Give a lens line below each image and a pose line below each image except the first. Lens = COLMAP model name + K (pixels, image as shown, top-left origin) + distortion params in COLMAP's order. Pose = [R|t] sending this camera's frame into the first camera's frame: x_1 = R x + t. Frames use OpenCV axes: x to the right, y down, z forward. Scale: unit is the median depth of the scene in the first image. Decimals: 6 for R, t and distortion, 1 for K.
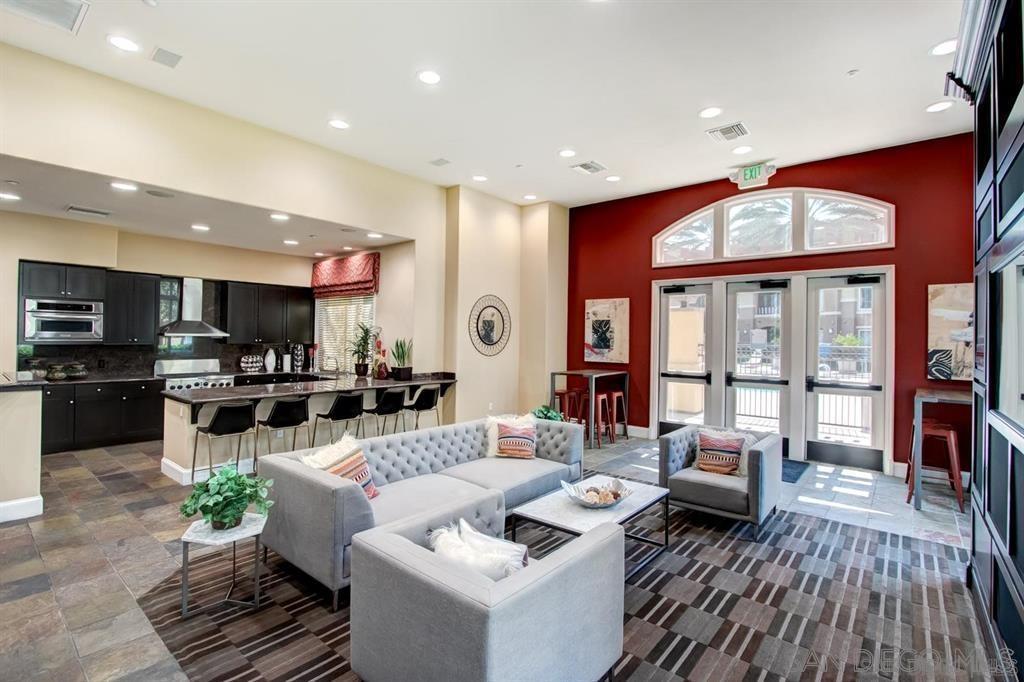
lens RADIAL K [[475.6, 0, 508.3], [0, 475.6, 335.4], [0, 0, 1]] dist [-0.002453, -0.000190]
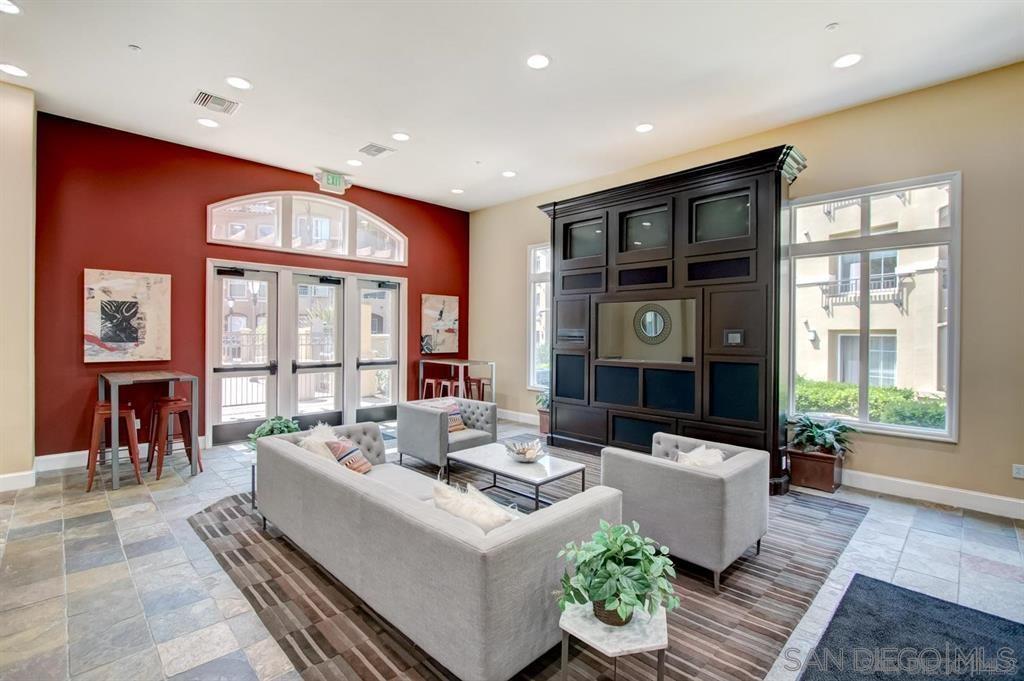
lens RADIAL K [[475.6, 0, 508.3], [0, 475.6, 334.9], [0, 0, 1]] dist [-0.002453, -0.000190]
pose [[0.101889, -0.019936, 0.994596, -0.471067], [-0.012854, 0.999689, 0.021355, -0.005472], [-0.994713, -0.014961, 0.101601, 0.393789]]
